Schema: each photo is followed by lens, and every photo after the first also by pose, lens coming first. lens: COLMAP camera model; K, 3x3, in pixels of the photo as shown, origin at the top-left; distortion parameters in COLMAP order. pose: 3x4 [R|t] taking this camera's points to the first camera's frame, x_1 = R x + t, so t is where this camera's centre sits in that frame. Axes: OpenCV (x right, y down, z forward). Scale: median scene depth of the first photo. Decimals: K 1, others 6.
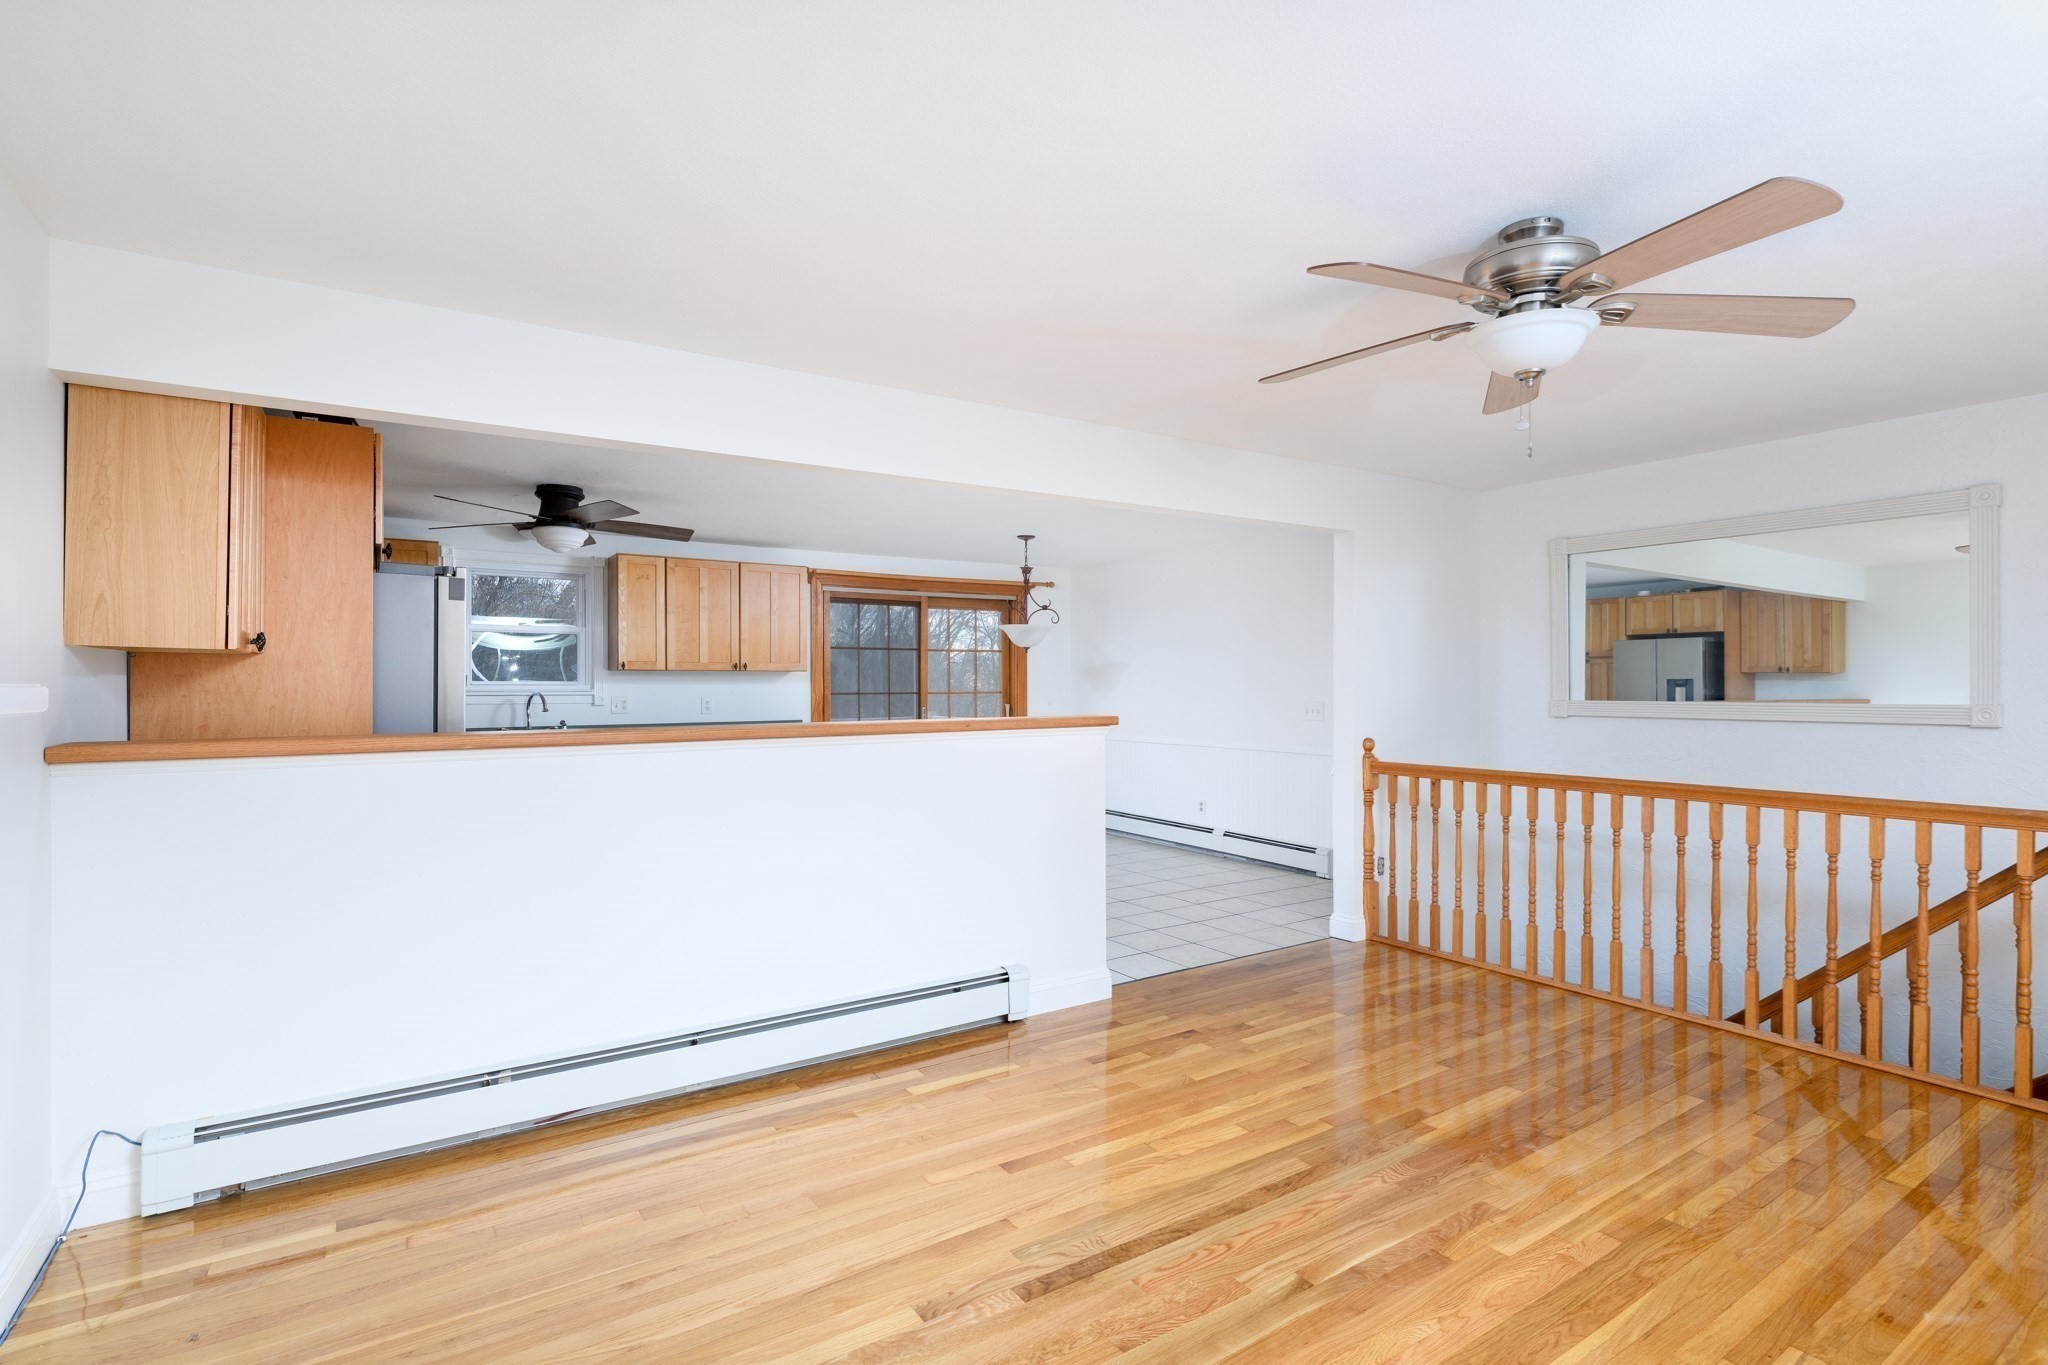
lens RADIAL K [[978.5, 0, 1024.0], [0, 978.5, 682.5], [0, 0, 1]] dist [0.000411, -0.000782]
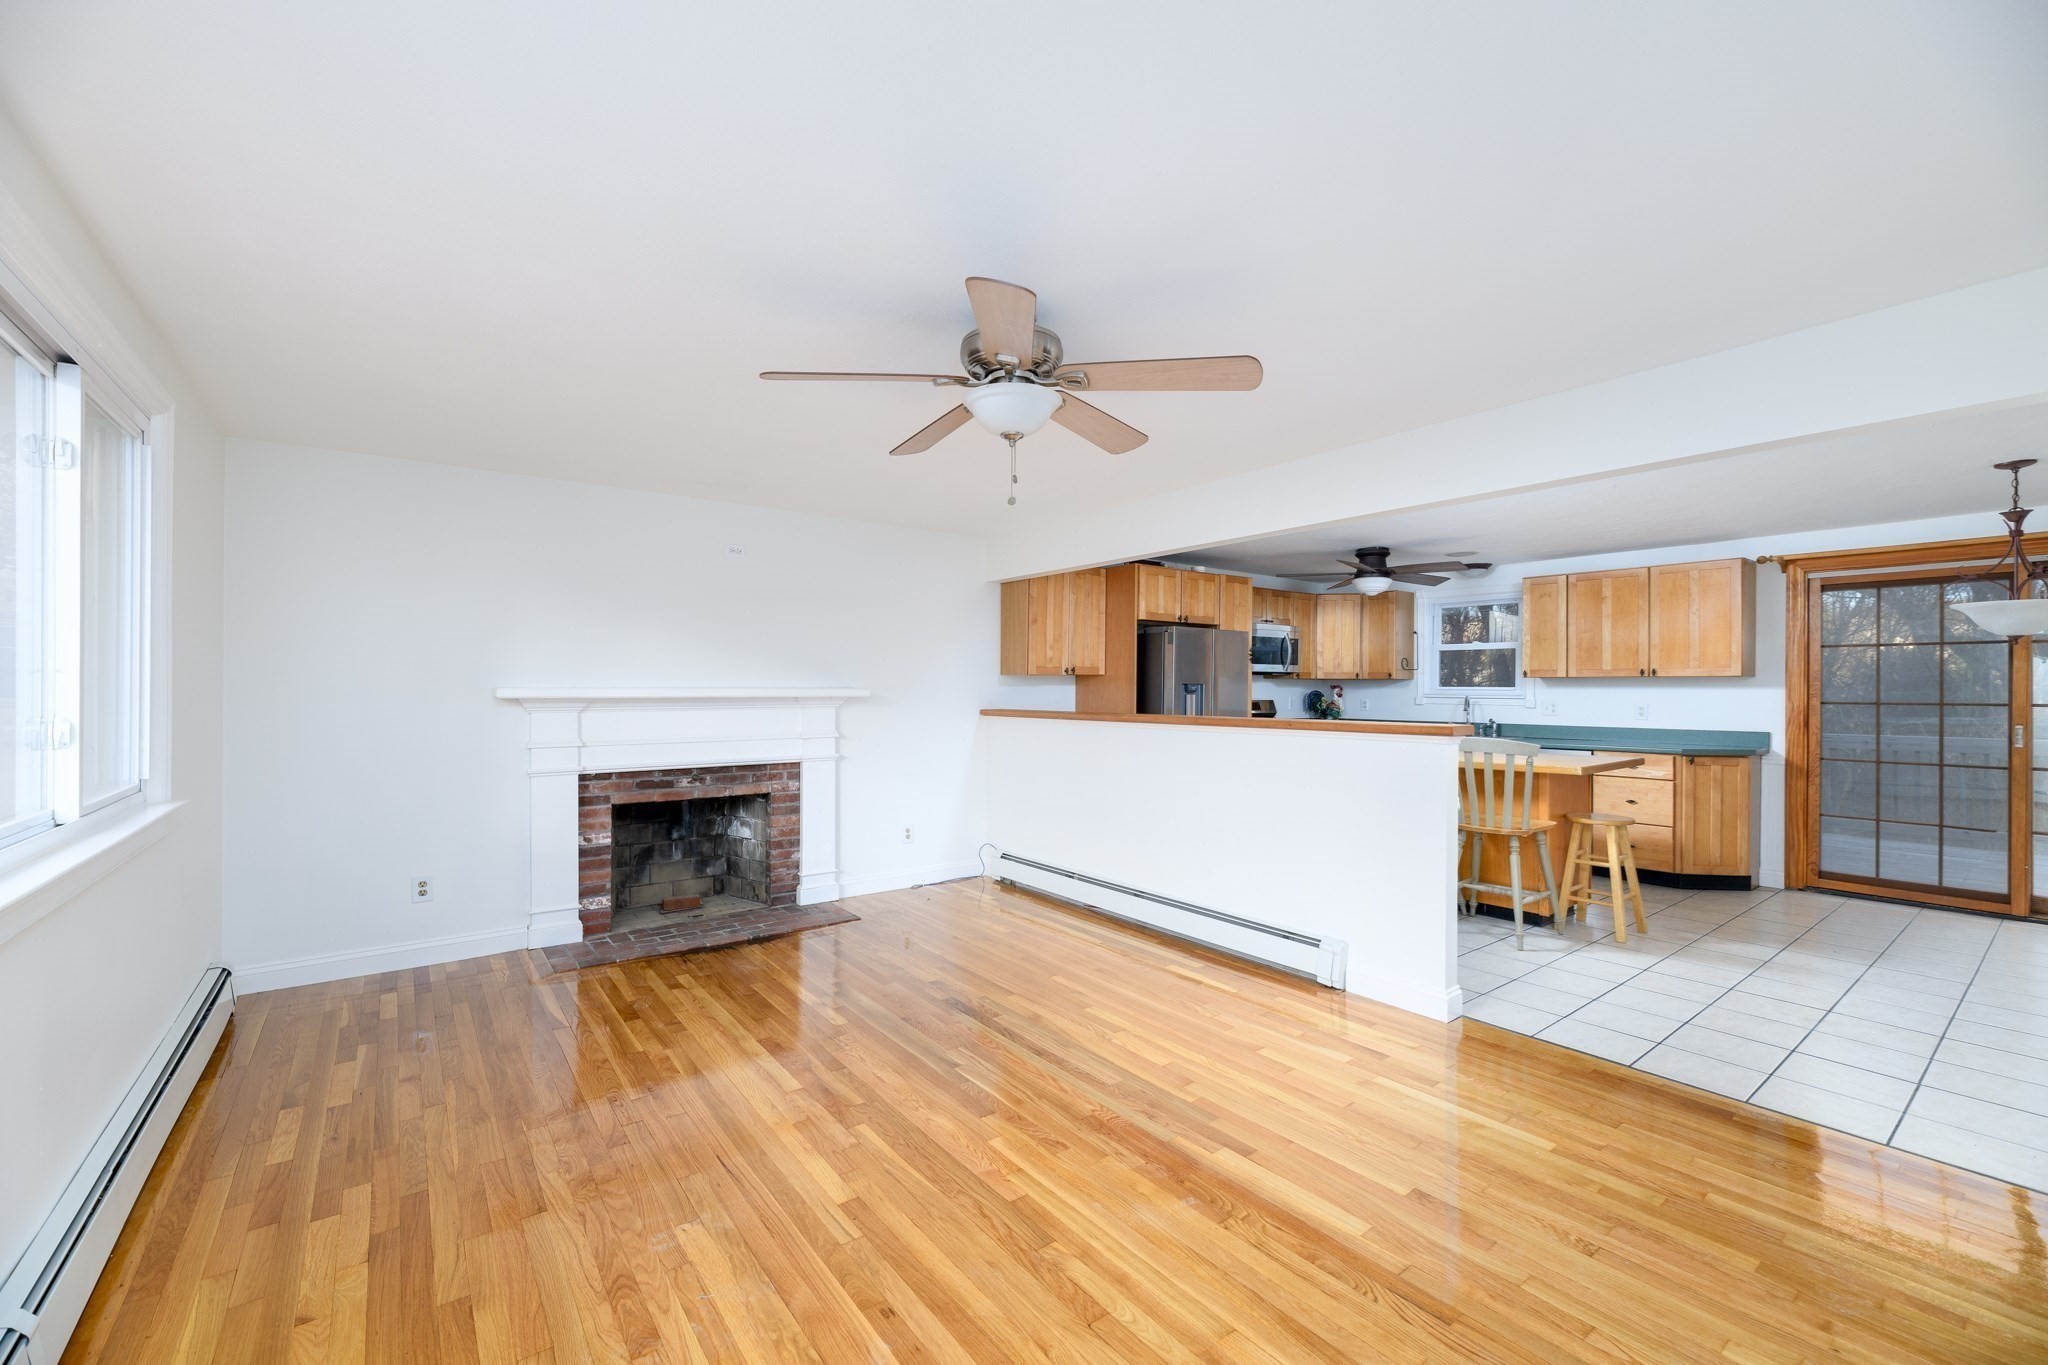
lens RADIAL K [[833.5, 0, 1015.0], [0, 833.5, 686.6], [0, 0, 1]] dist [0.000718, 0.000143]
pose [[0.060847, 0.001025, -0.998147, 0.760849], [-0.001413, 0.999999, 0.000941, -0.003637], [0.998146, 0.001353, 0.060848, 0.466025]]
